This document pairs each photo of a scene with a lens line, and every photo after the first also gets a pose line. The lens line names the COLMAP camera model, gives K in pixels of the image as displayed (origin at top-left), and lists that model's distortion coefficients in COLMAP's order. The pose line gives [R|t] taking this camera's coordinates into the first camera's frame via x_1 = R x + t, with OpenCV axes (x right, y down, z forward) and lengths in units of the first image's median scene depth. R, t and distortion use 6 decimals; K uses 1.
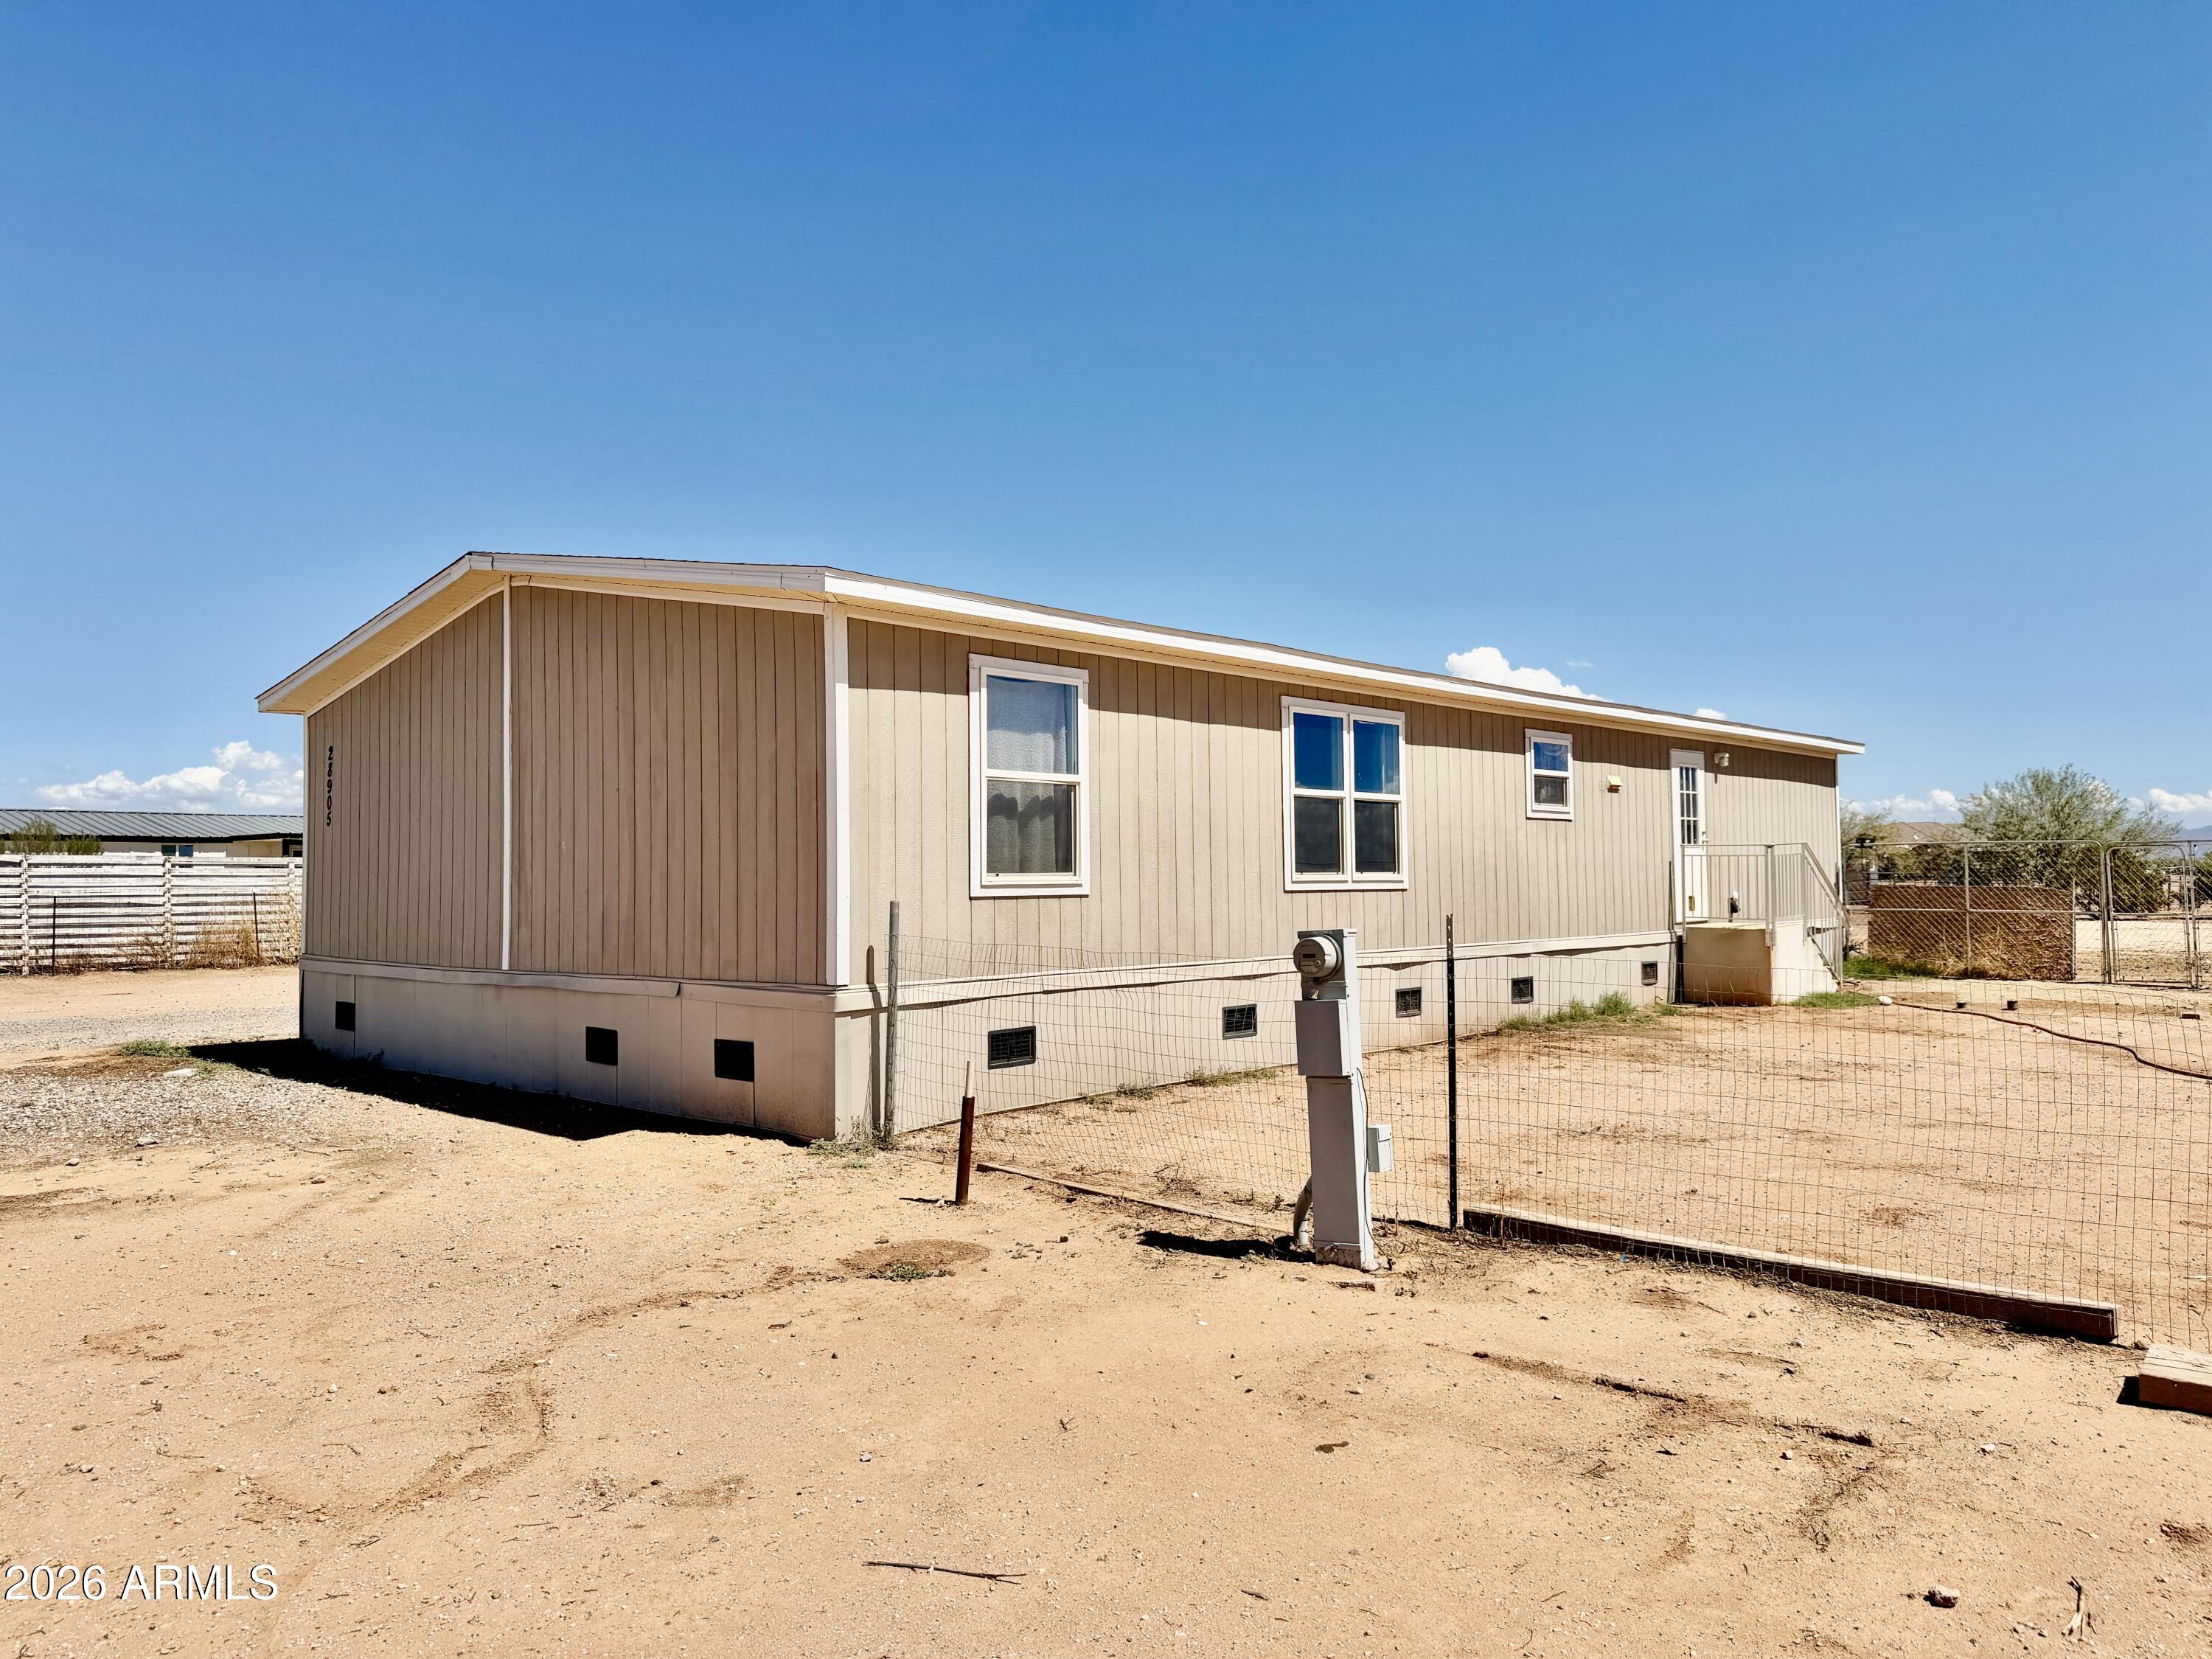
lens RADIAL K [[1549.3, 0, 1106.0], [0, 1549.3, 822.1], [0, 0, 1]] dist [0.018169, 0.000680]
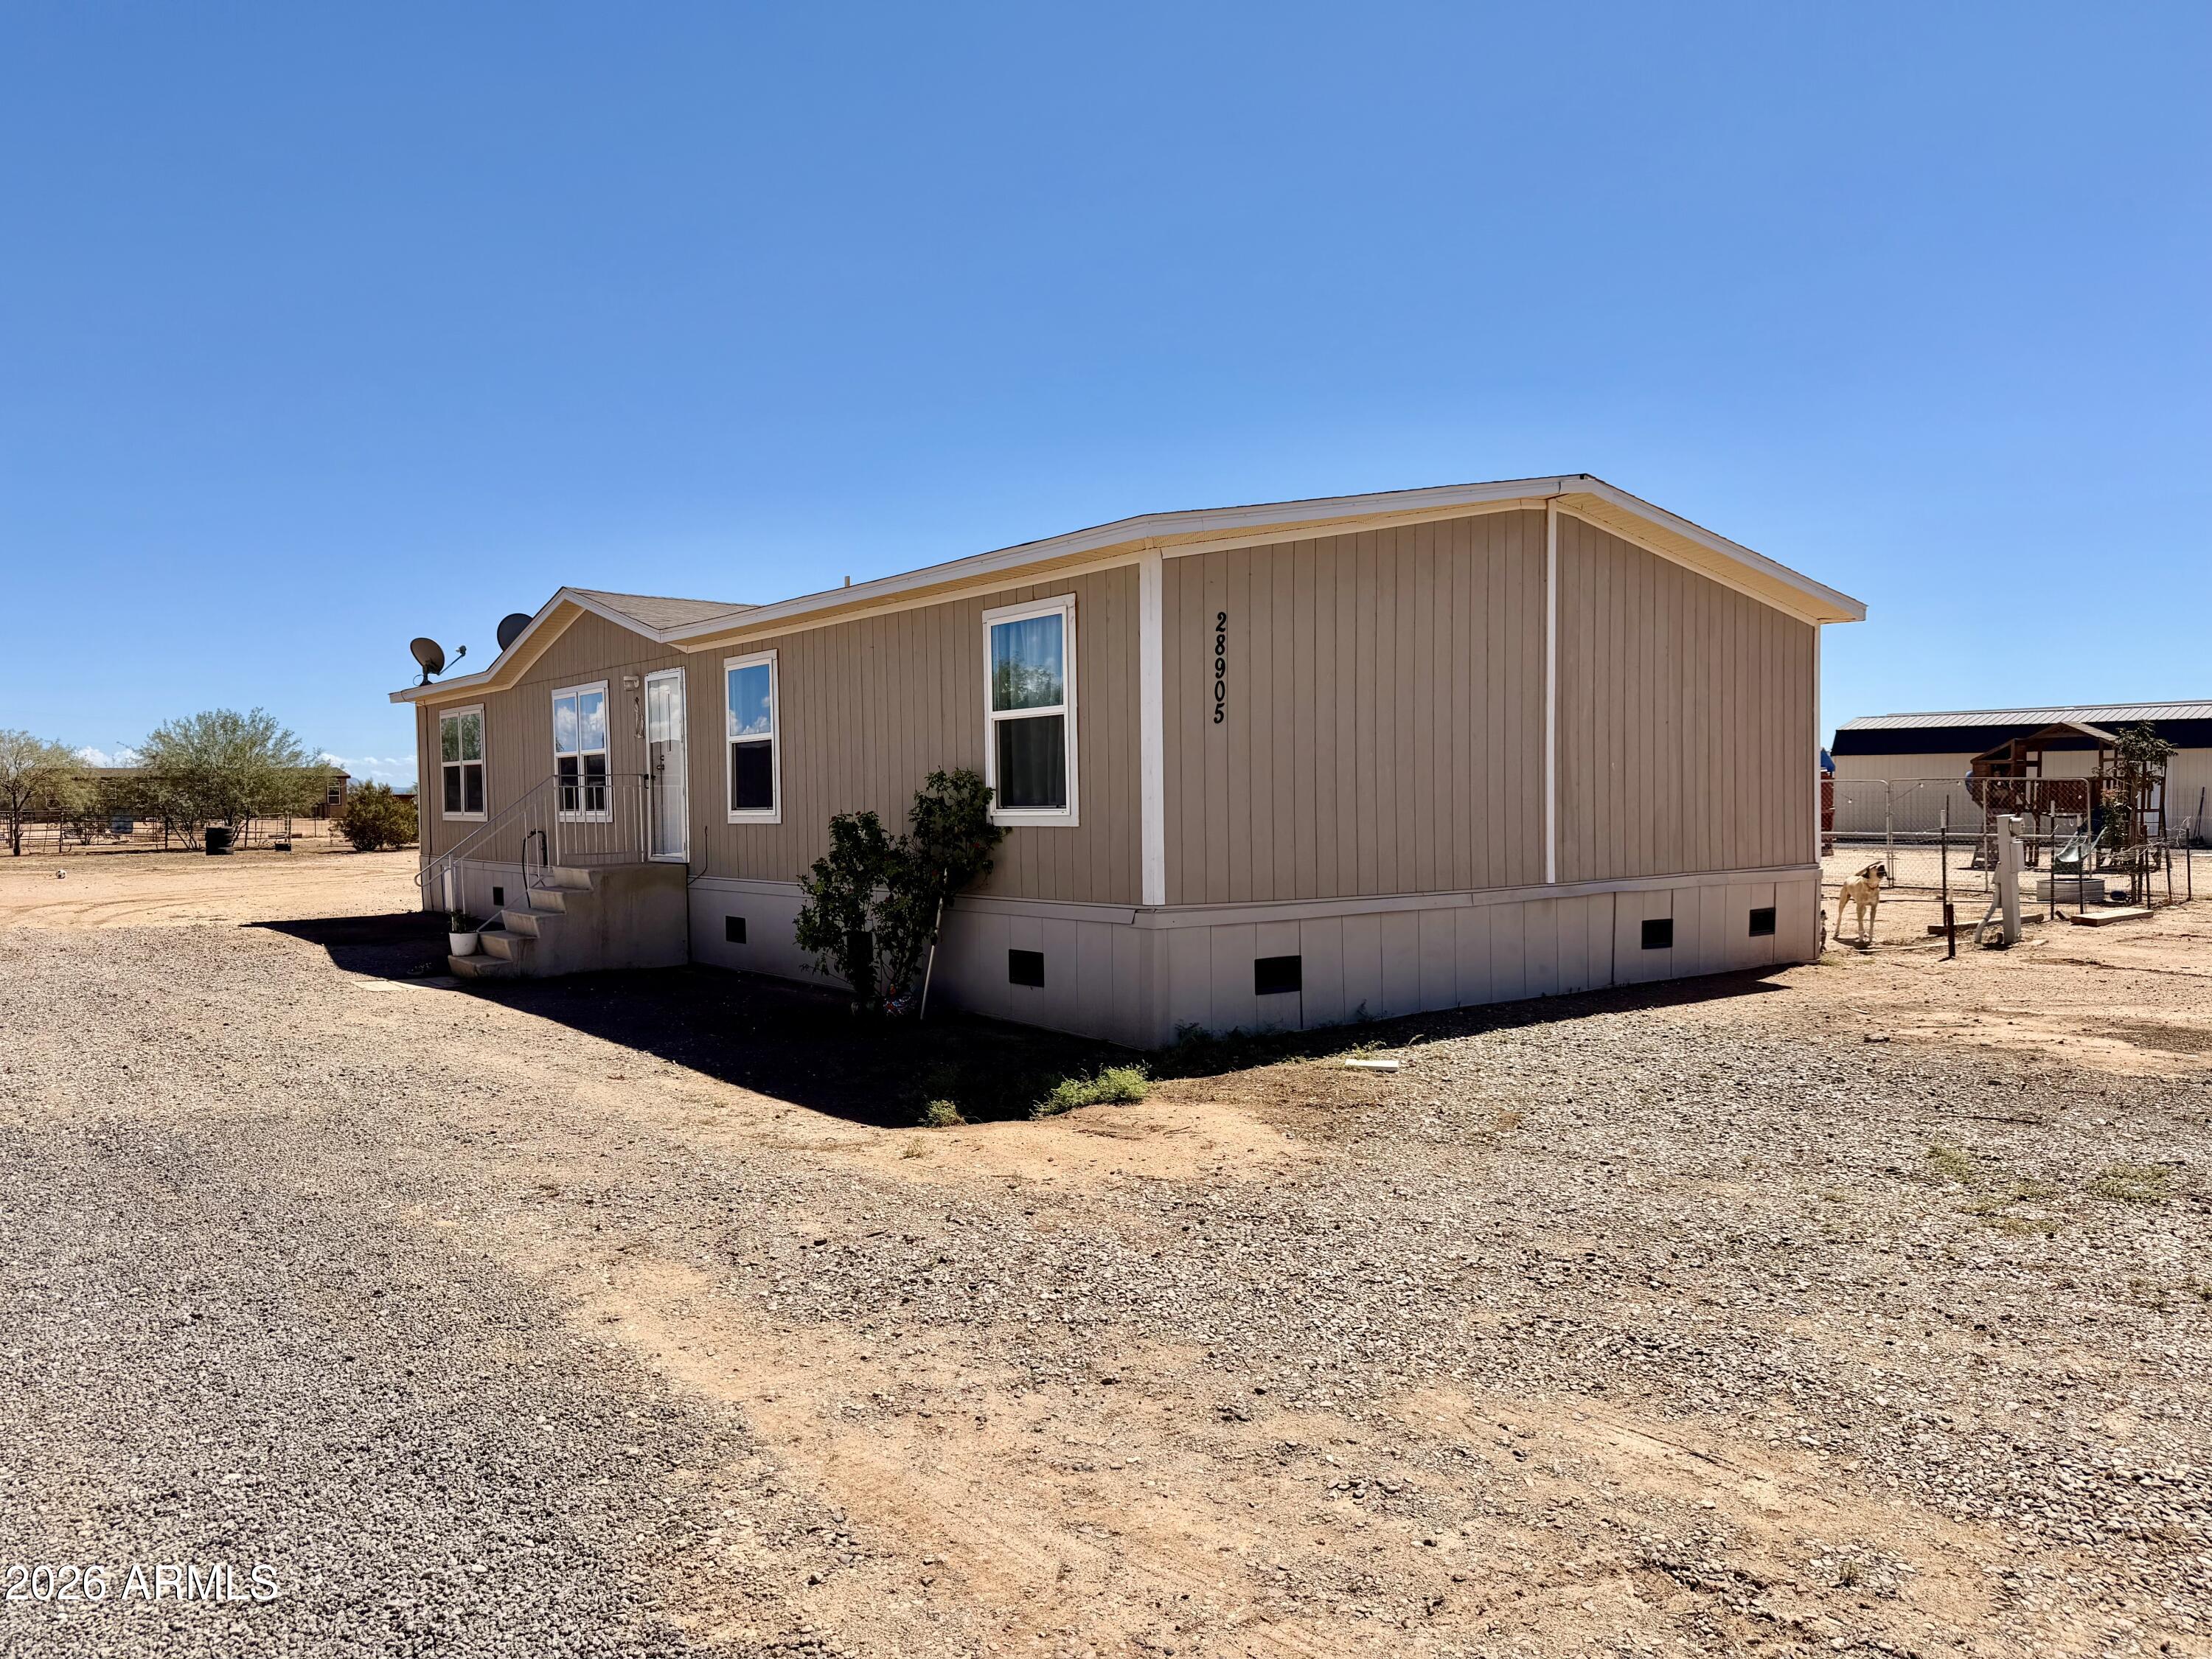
lens RADIAL K [[1549.3, 0, 1110.8], [0, 1549.3, 835.4], [0, 0, 1]] dist [0.018169, 0.000680]
pose [[0.193048, -0.014529, 0.981082, -1.584718], [-0.026576, 0.999446, 0.020031, 0.054828], [-0.980829, -0.029940, 0.192555, 1.185988]]
